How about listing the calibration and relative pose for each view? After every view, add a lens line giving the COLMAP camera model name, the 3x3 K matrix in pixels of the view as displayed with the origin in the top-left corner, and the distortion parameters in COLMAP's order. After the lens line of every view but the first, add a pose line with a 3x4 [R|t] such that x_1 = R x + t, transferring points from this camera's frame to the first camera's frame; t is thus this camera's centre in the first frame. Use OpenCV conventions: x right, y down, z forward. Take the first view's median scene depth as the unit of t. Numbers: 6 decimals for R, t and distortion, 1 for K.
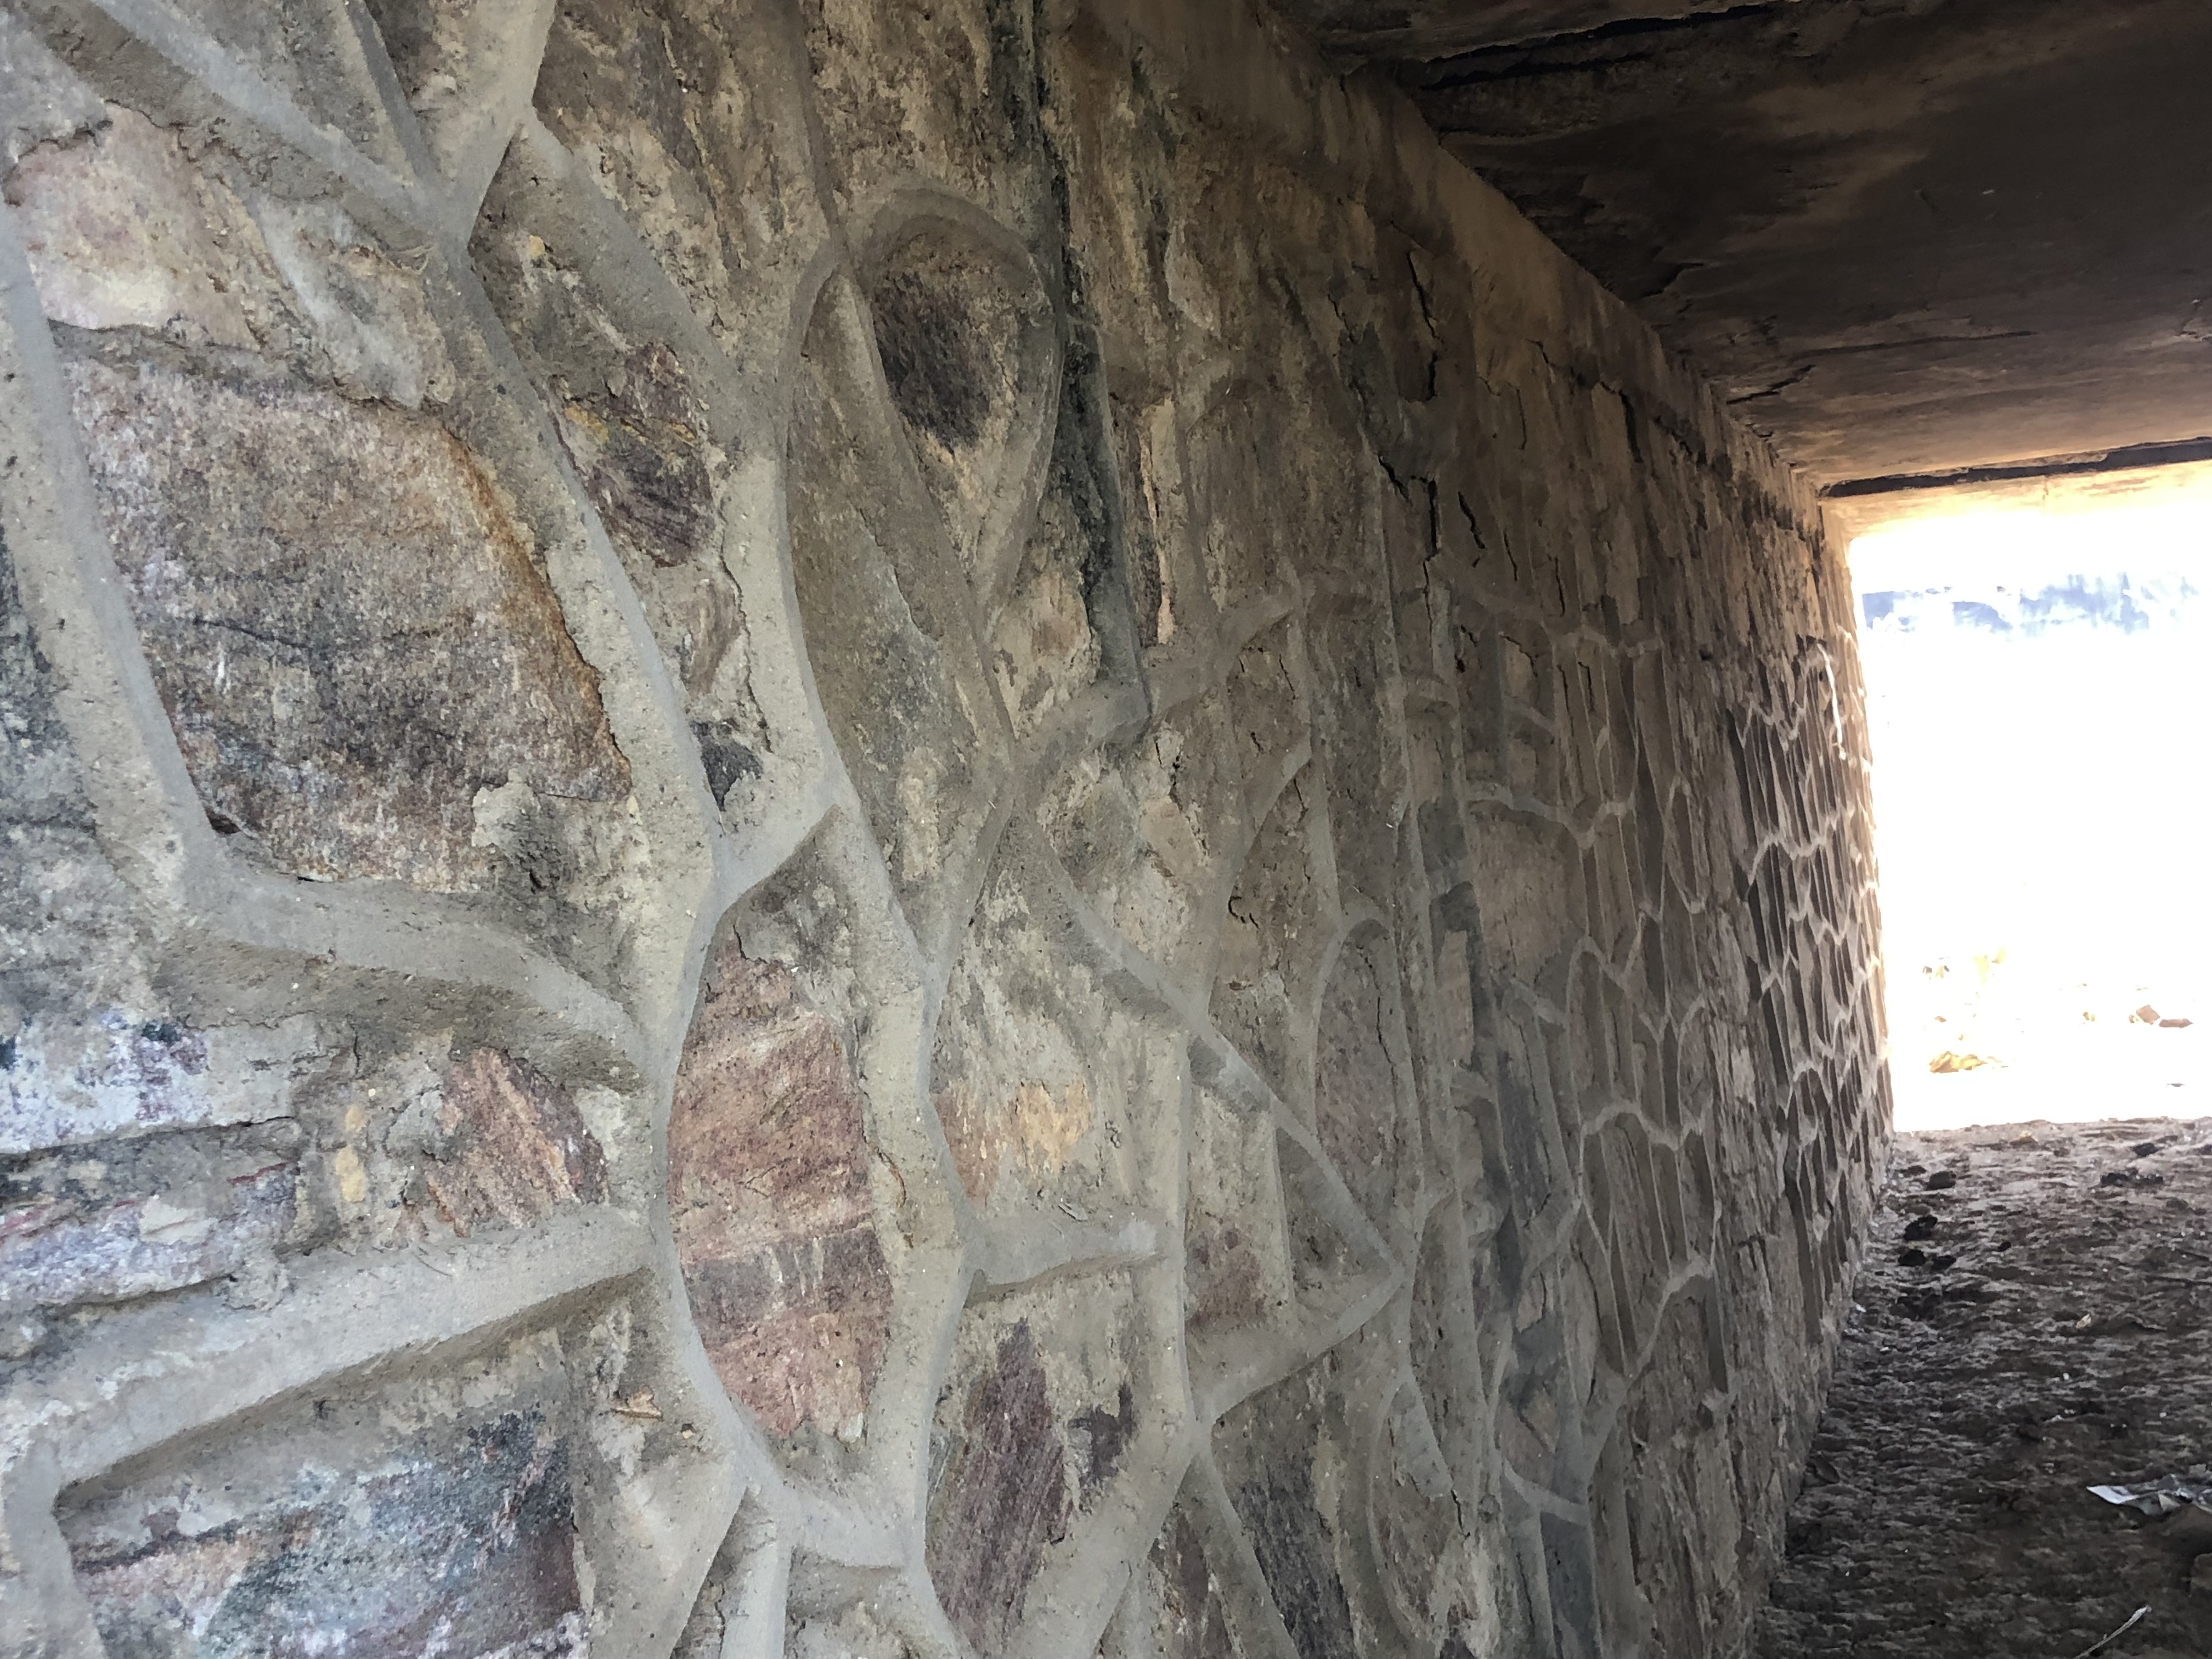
lens RADIAL K [[2829.4, 0, 1123.4], [0, 2829.4, 899.8], [0, 0, 1]] dist [0.053444, 0.000000]
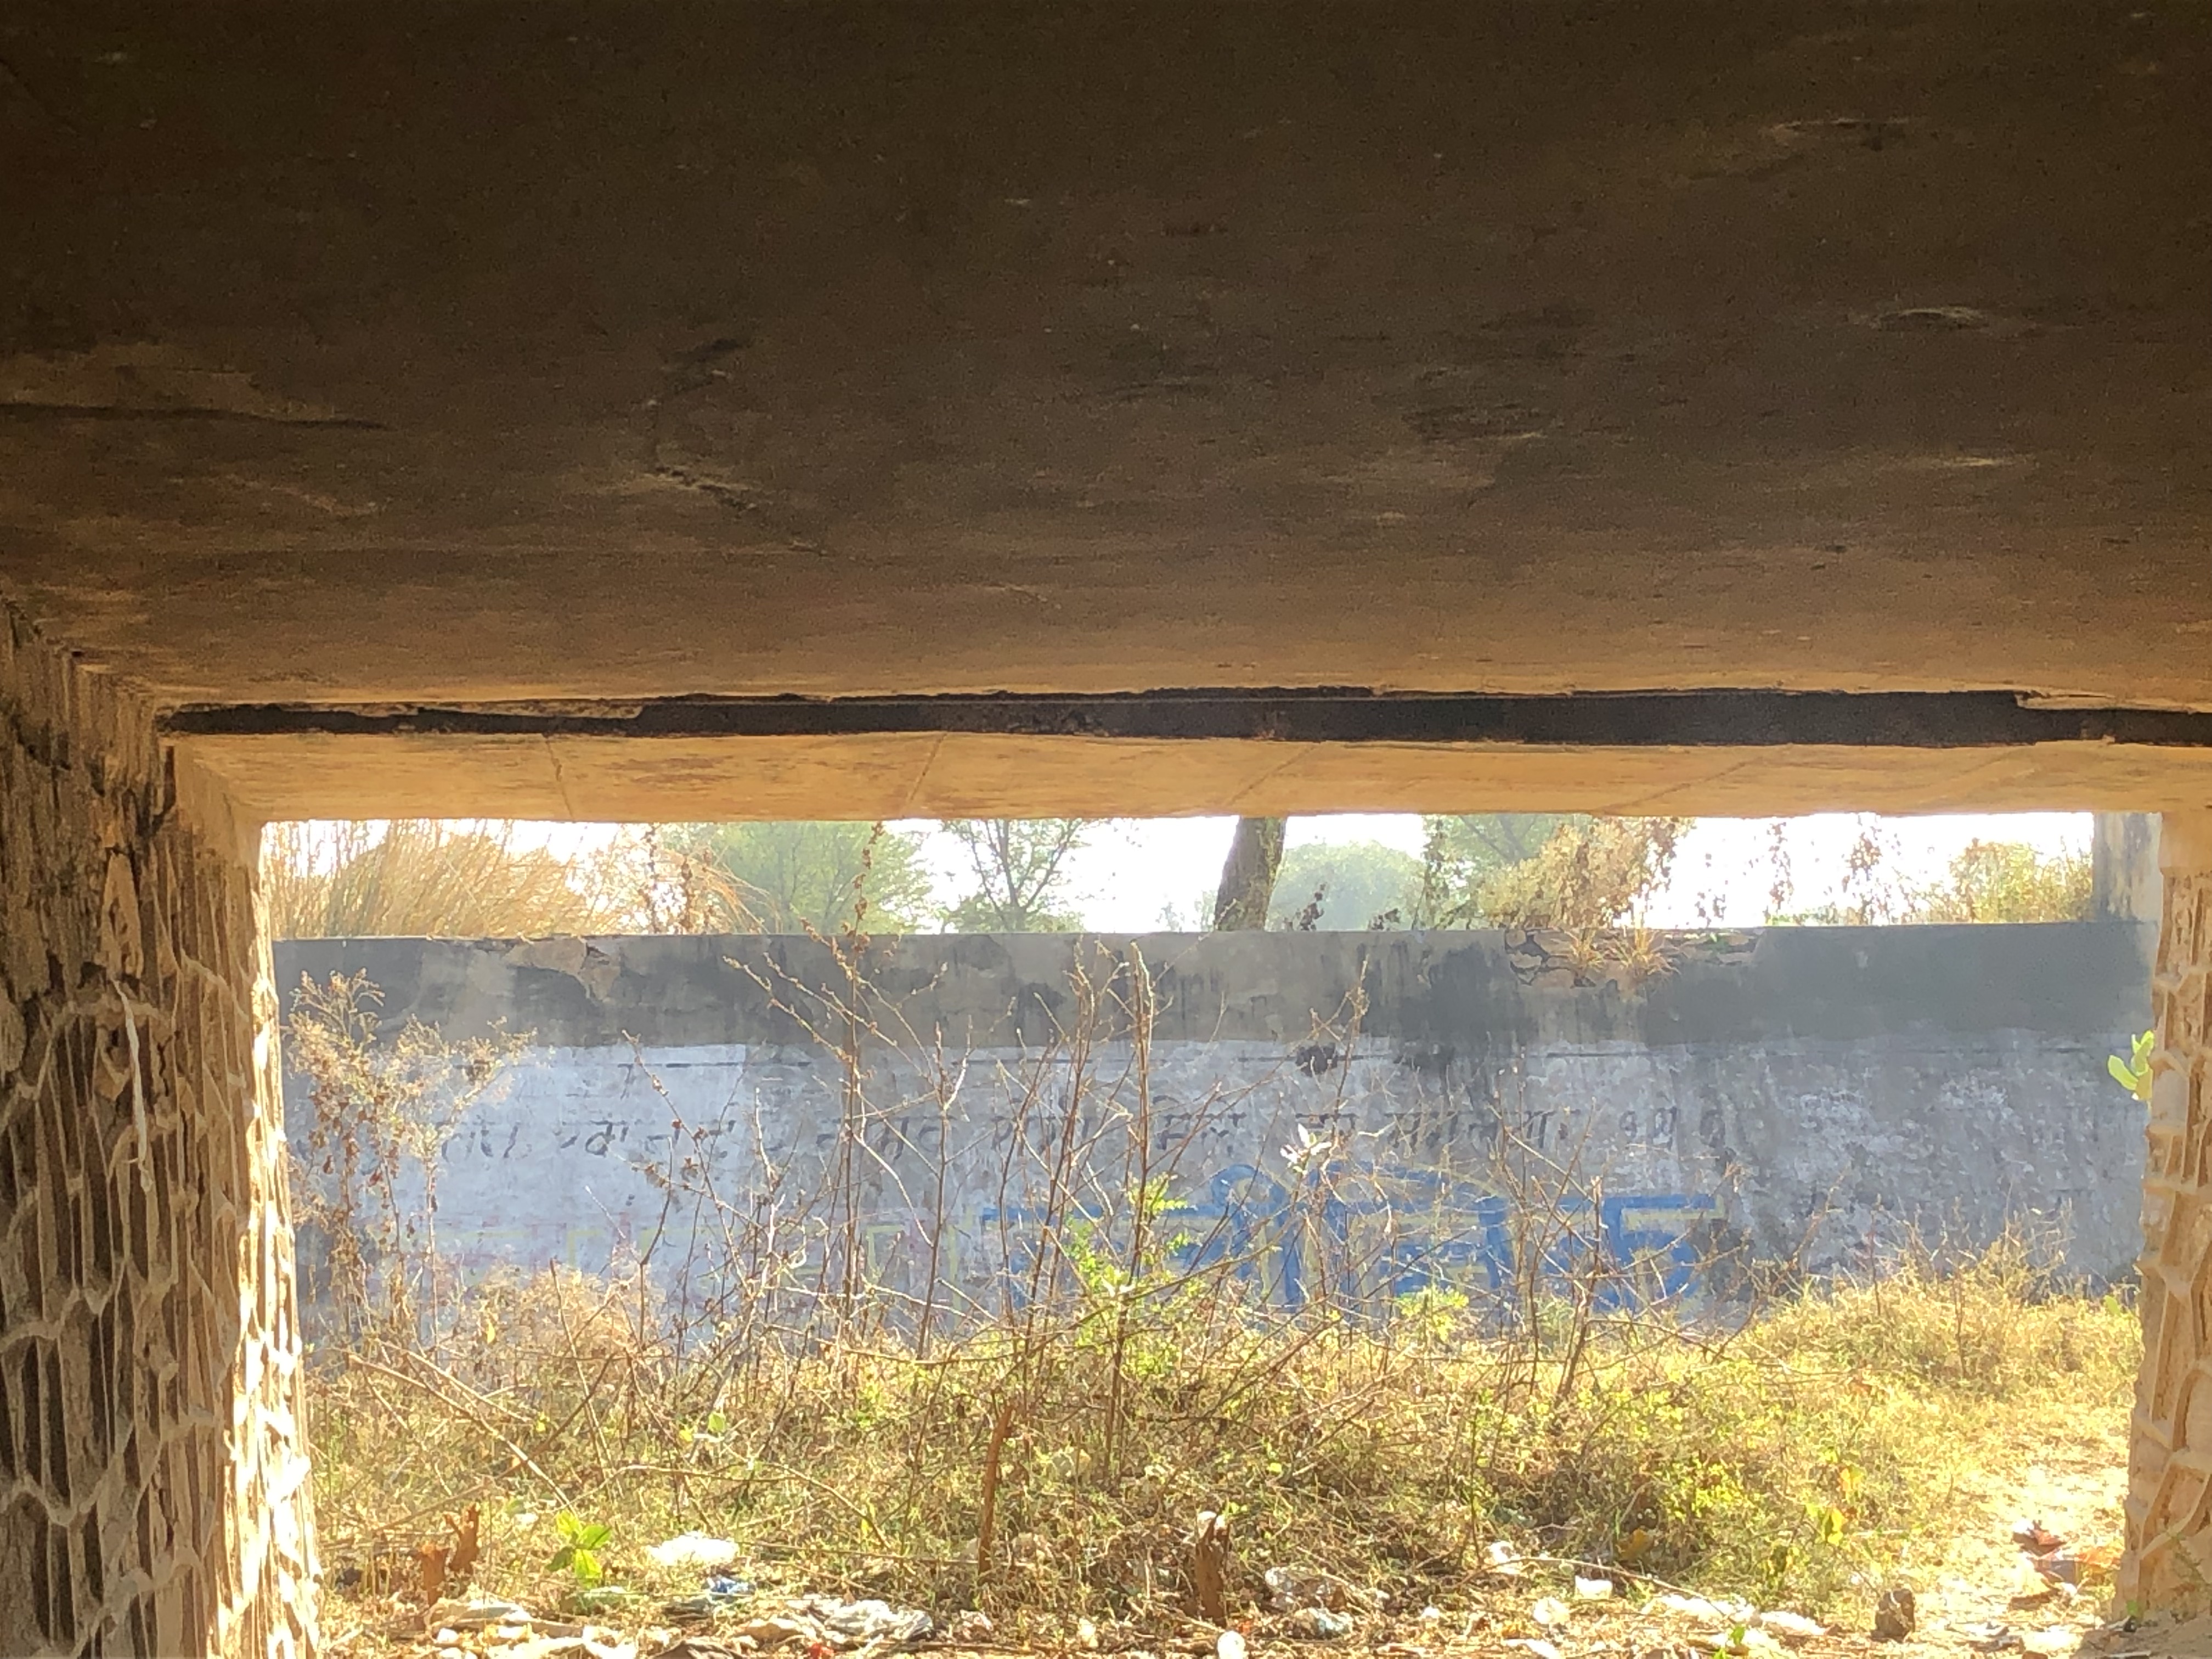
lens RADIAL K [[4645.9, 0, 1111.9], [0, 4645.9, 835.5], [0, 0, 1]] dist [0.192624, 0.000000]
pose [[0.921757, 0.091969, 0.376705, 0.129594], [-0.041958, 0.989418, -0.138892, 0.003011], [-0.385492, 0.112219, 0.915862, 0.129423]]
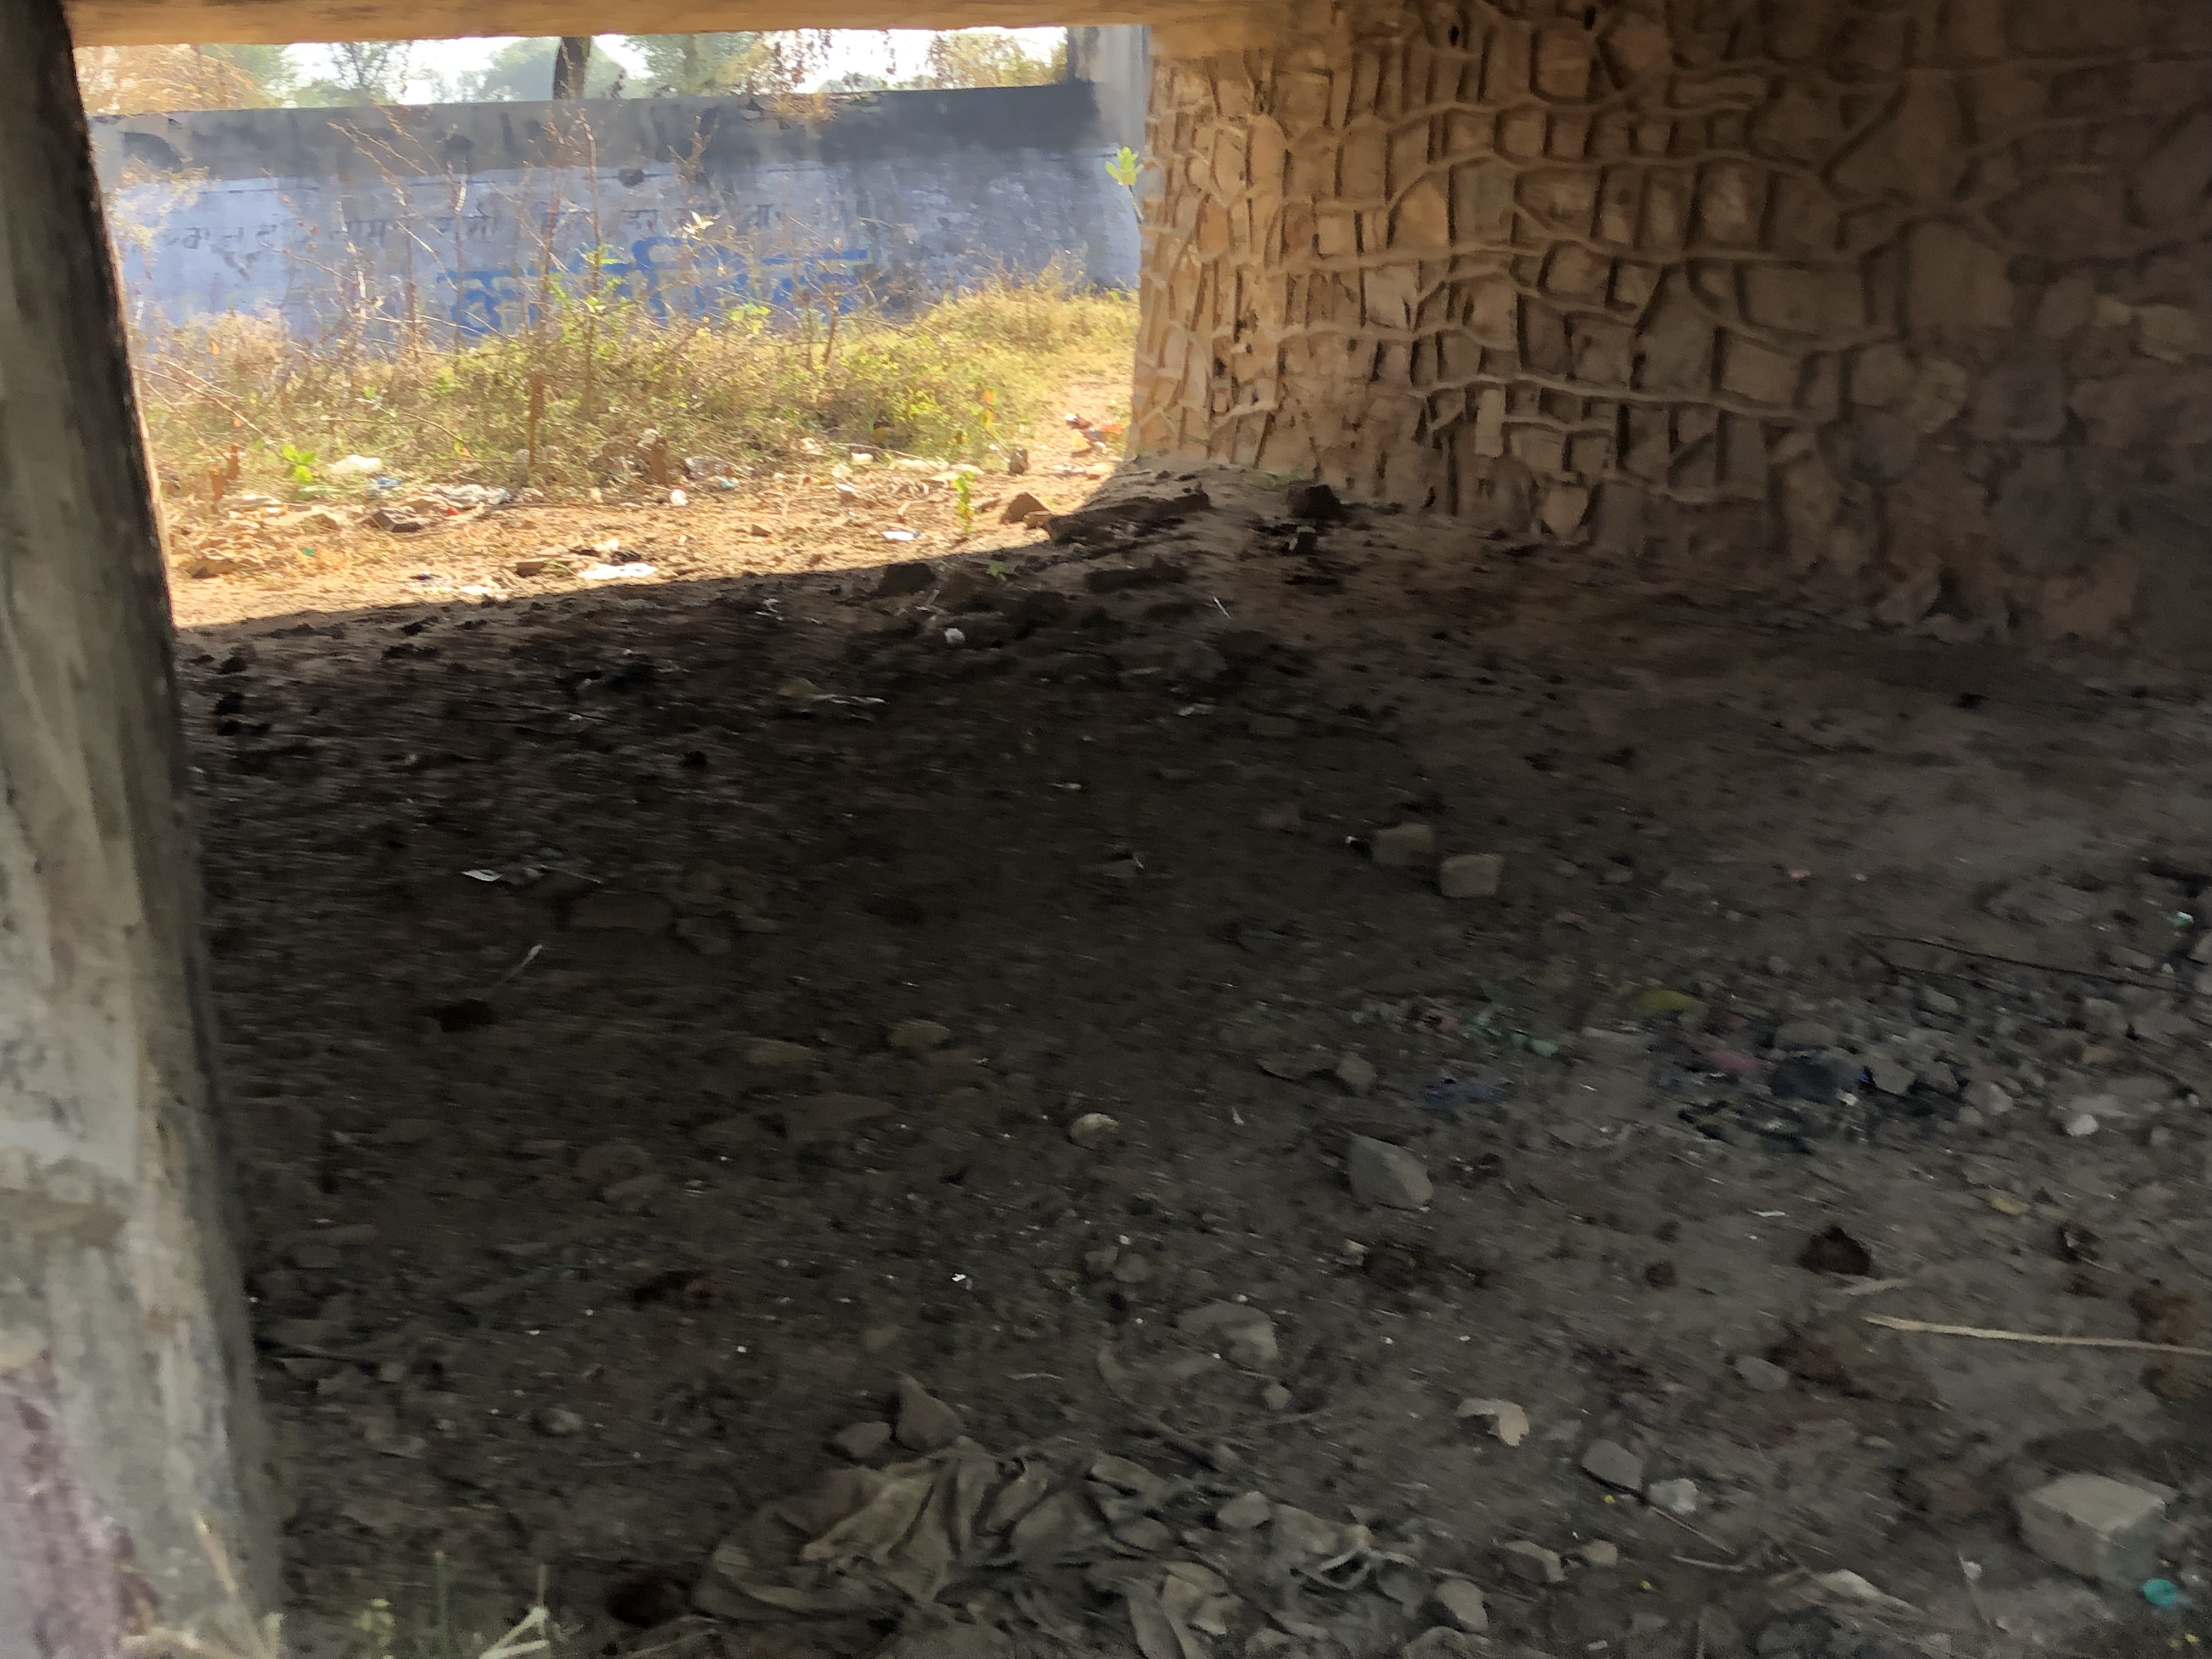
lens RADIAL K [[2829.4, 0, 1059.1], [0, 2829.4, 827.0], [0, 0, 1]] dist [0.053444, 0.000000]
pose [[0.817493, -0.081382, 0.570160, -0.115163], [0.008274, 0.991524, 0.129663, 0.037978], [-0.575879, -0.101281, 0.811237, -0.073254]]
